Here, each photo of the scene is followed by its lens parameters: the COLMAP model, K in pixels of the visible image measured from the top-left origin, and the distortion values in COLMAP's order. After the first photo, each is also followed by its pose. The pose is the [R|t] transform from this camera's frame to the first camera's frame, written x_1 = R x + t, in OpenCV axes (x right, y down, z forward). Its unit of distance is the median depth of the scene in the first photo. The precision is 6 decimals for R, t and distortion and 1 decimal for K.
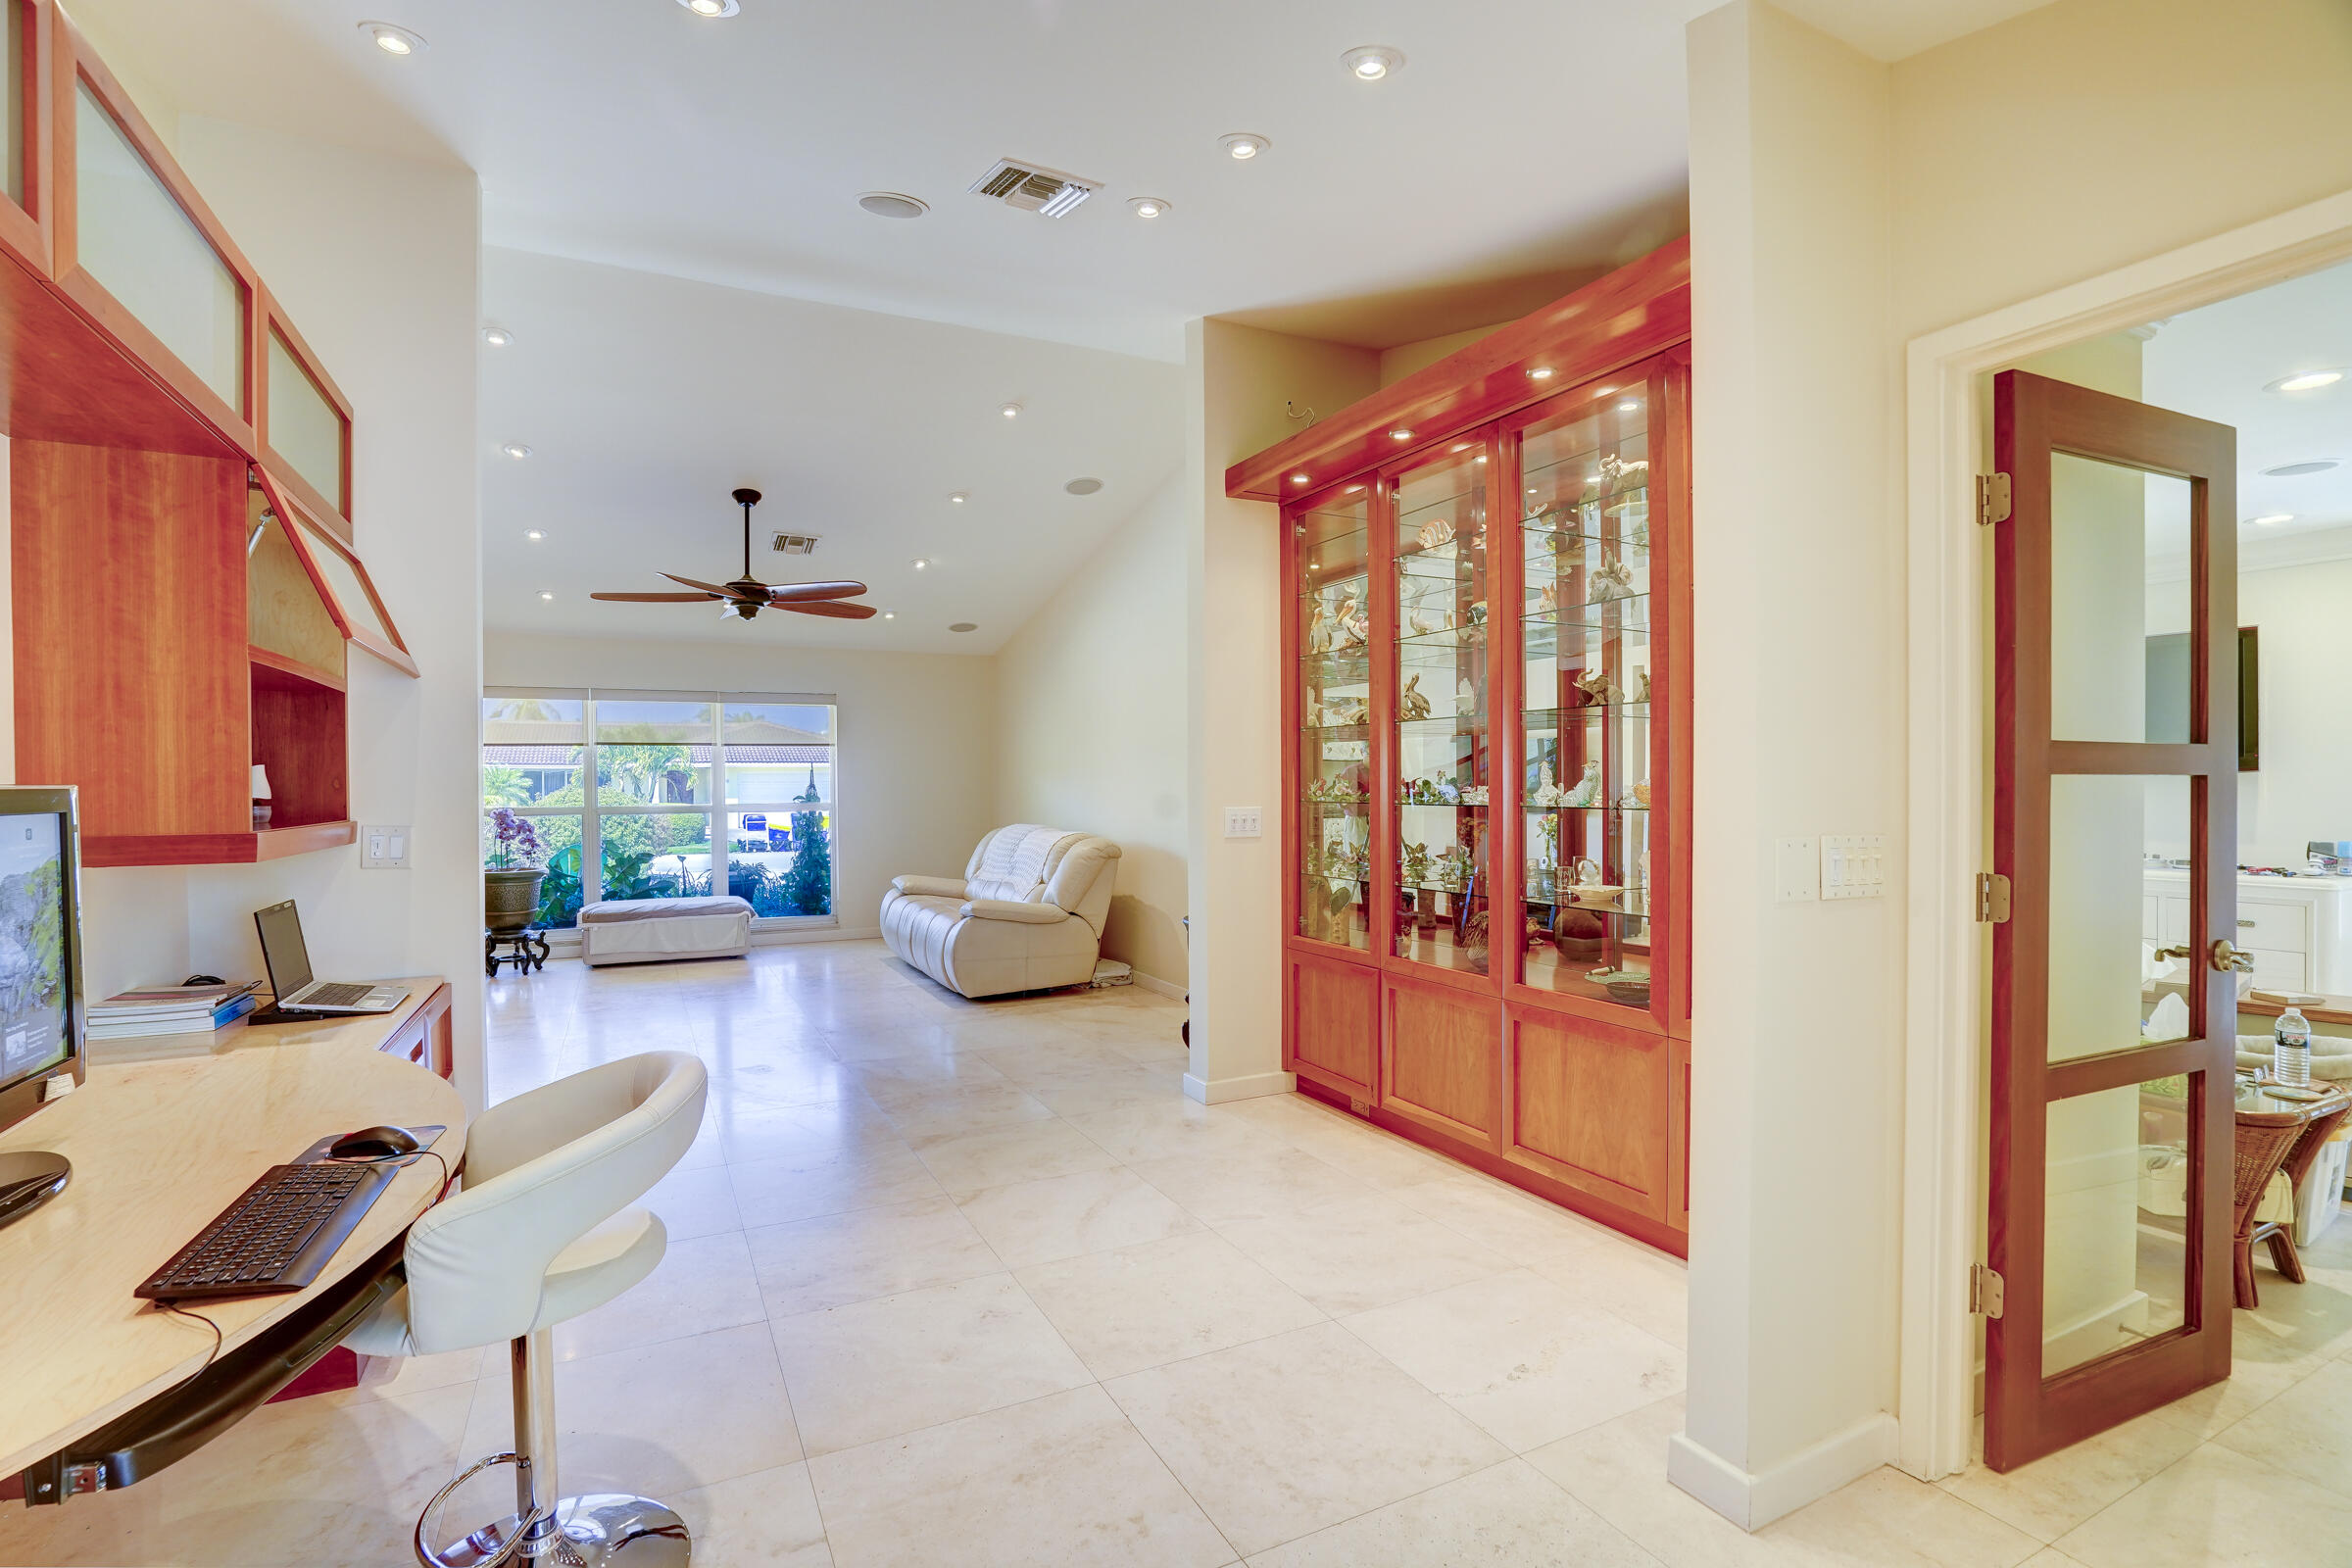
lens RADIAL K [[1071.2, 0, 1176.0], [0, 1071.2, 784.0], [0, 0, 1]] dist [-0.002485, -0.000062]
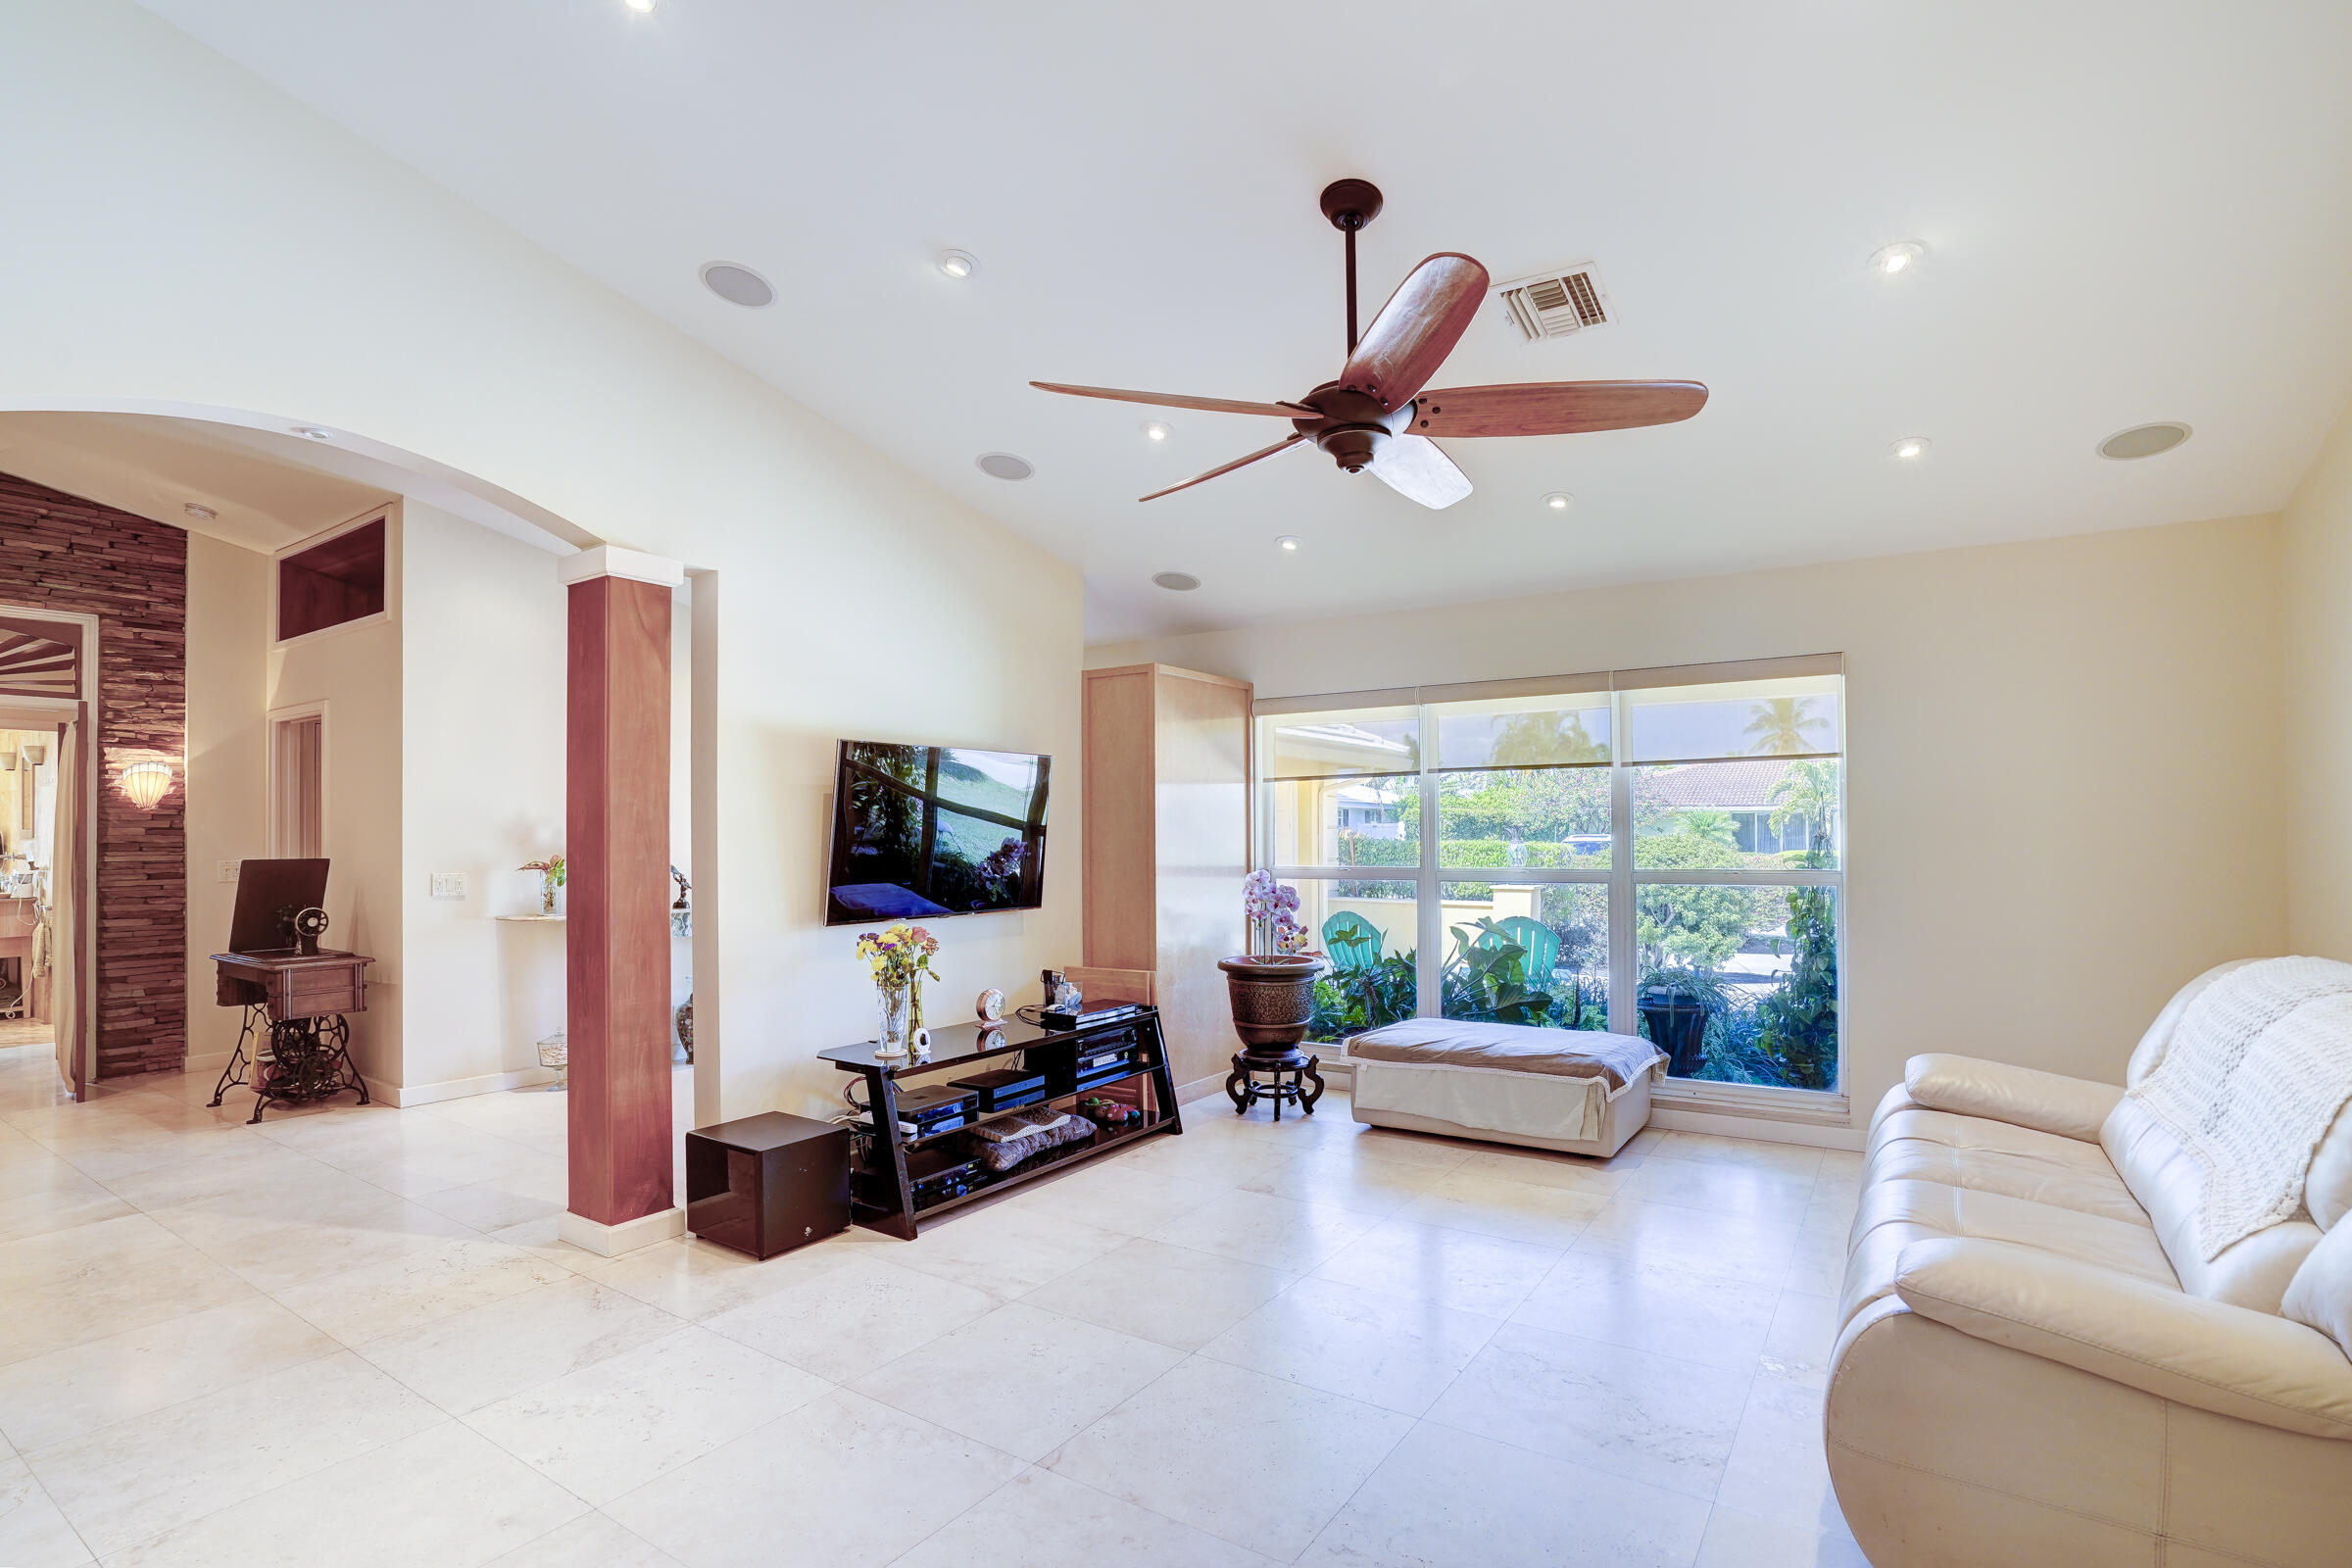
lens RADIAL K [[1129.9, 0, 1178.3], [0, 1129.9, 822.0], [0, 0, 1]] dist [-0.074694, 0.039371]
pose [[0.483656, -0.005867, -0.875238, -0.023768], [0.002528, 0.999983, -0.005306, -0.003977], [0.875254, 0.000354, 0.483663, 0.609111]]
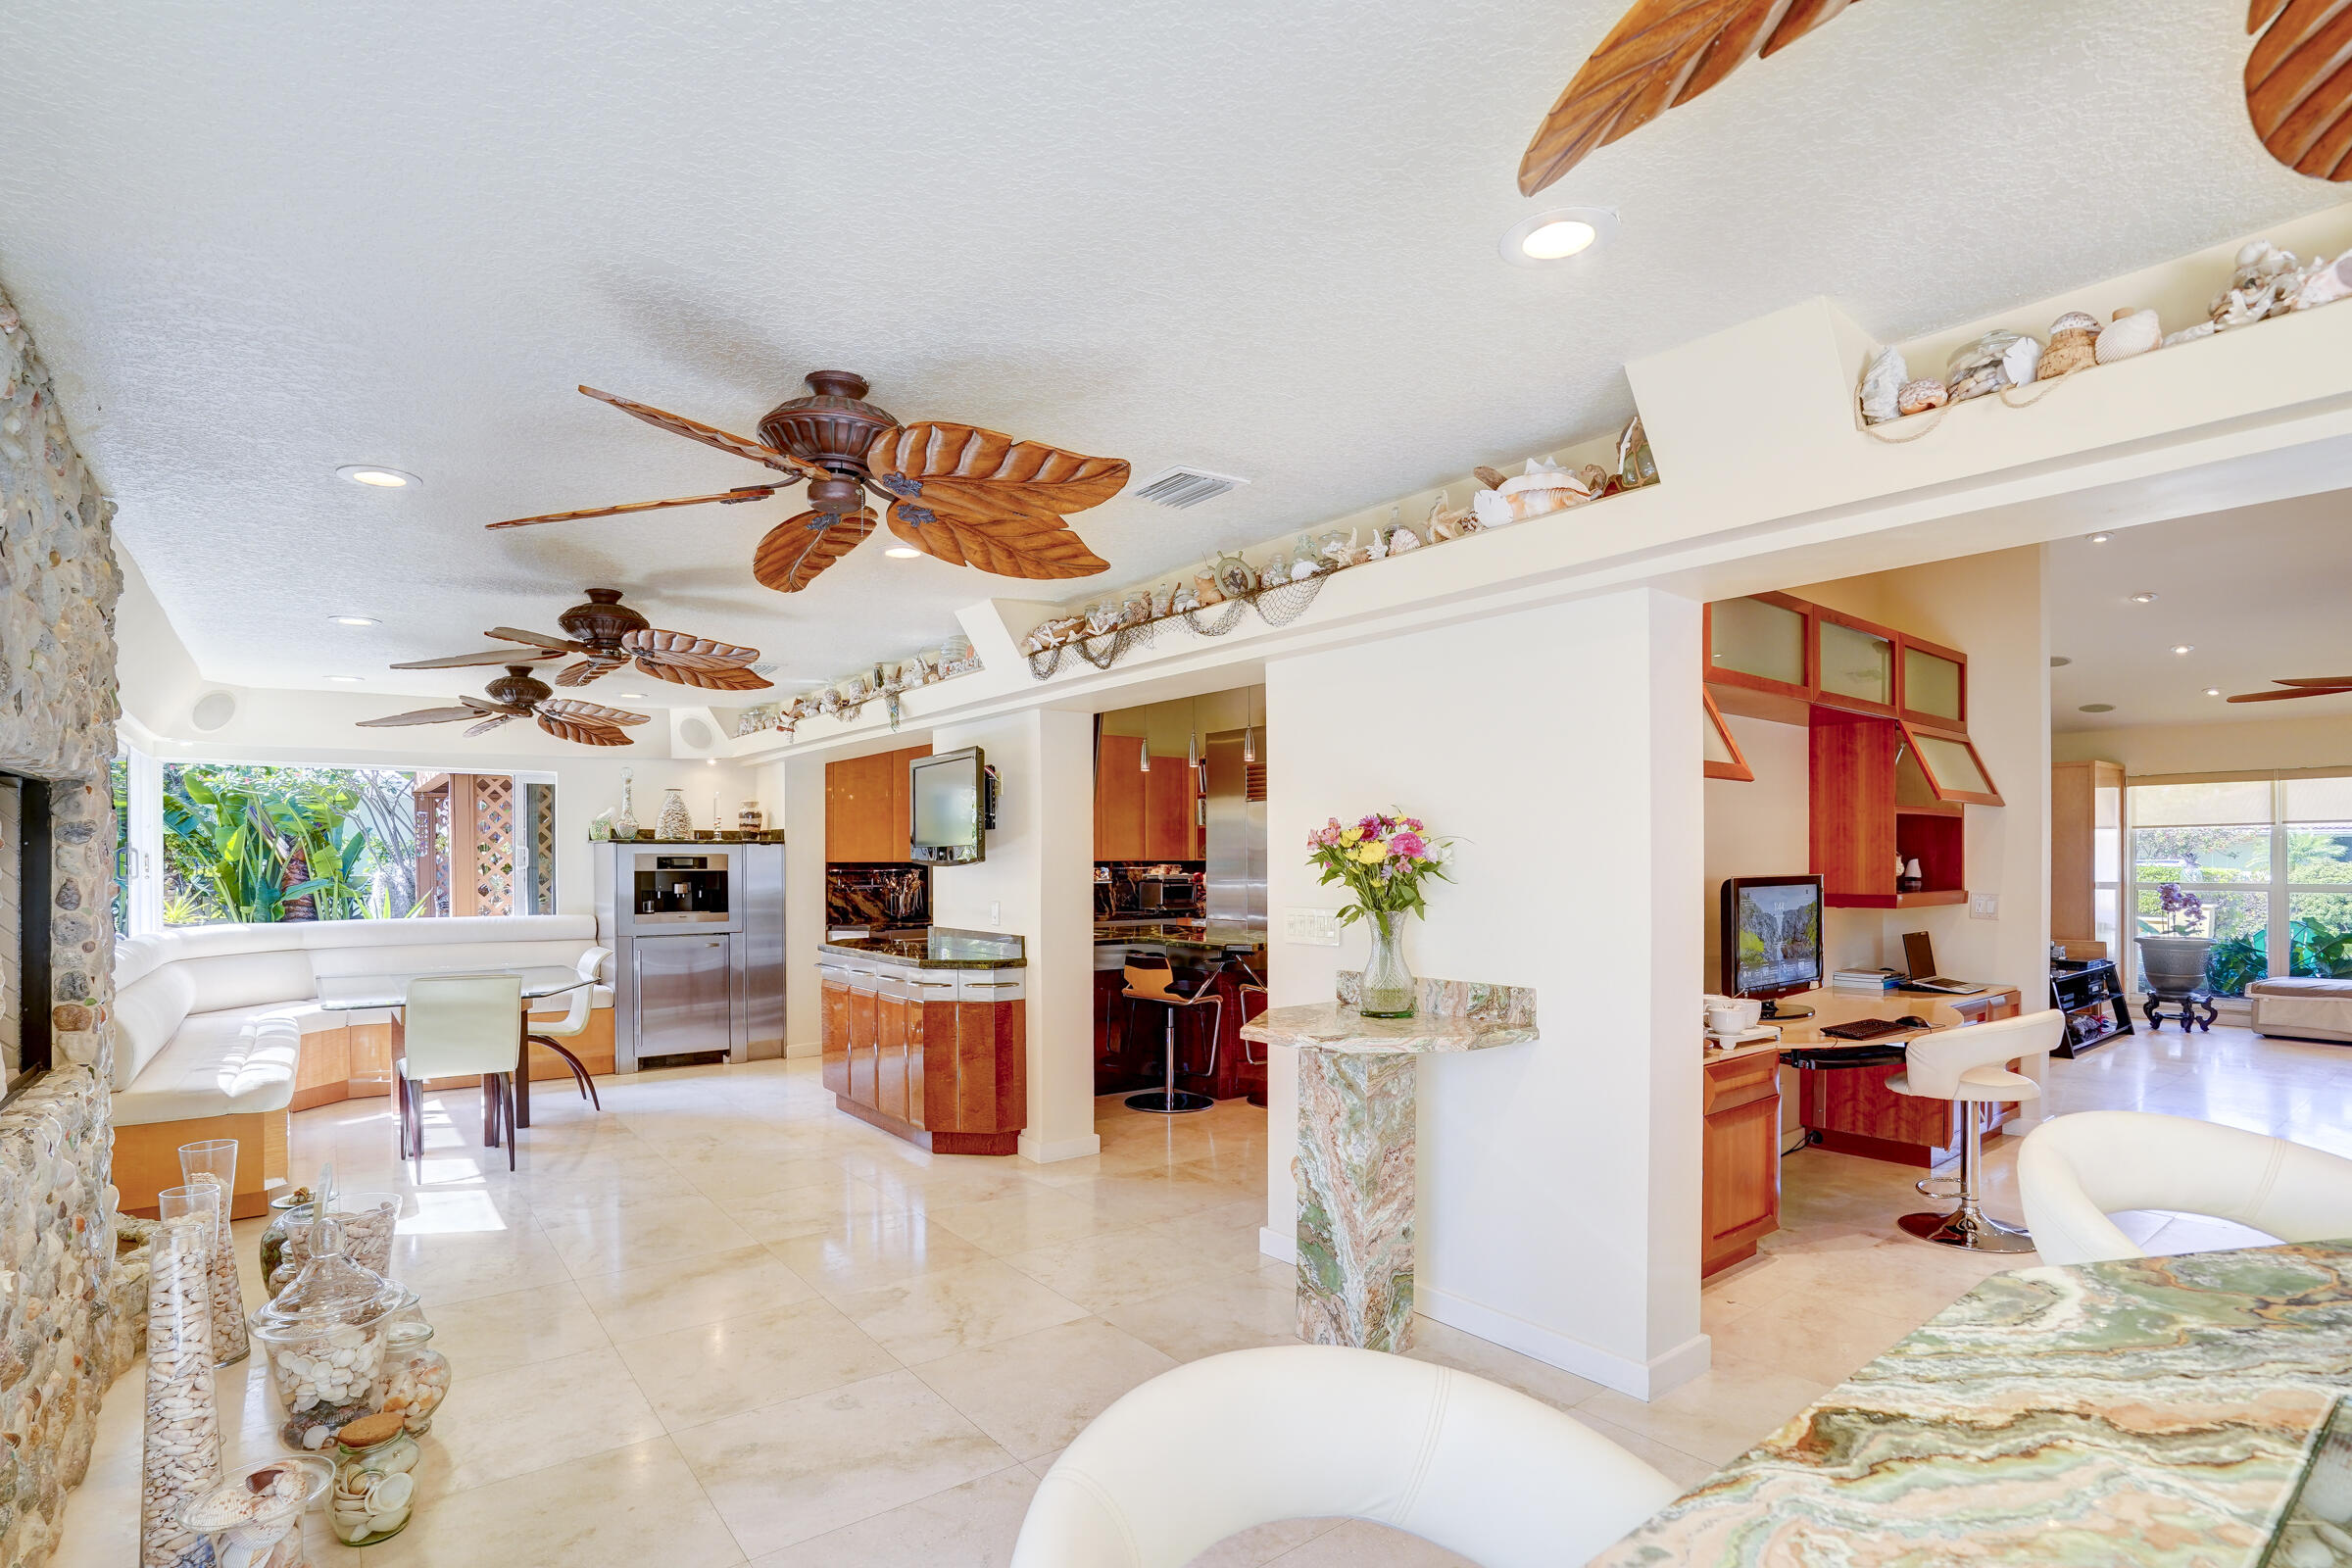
lens RADIAL K [[1122.5, 0, 1164.2], [0, 1122.5, 867.2], [0, 0, 1]] dist [-0.003522, -0.000432]
pose [[0.187377, 0.015993, -0.982158, 0.340702], [0.001720, 0.999861, 0.016610, -0.016138], [0.982287, -0.004802, 0.187323, -0.273483]]
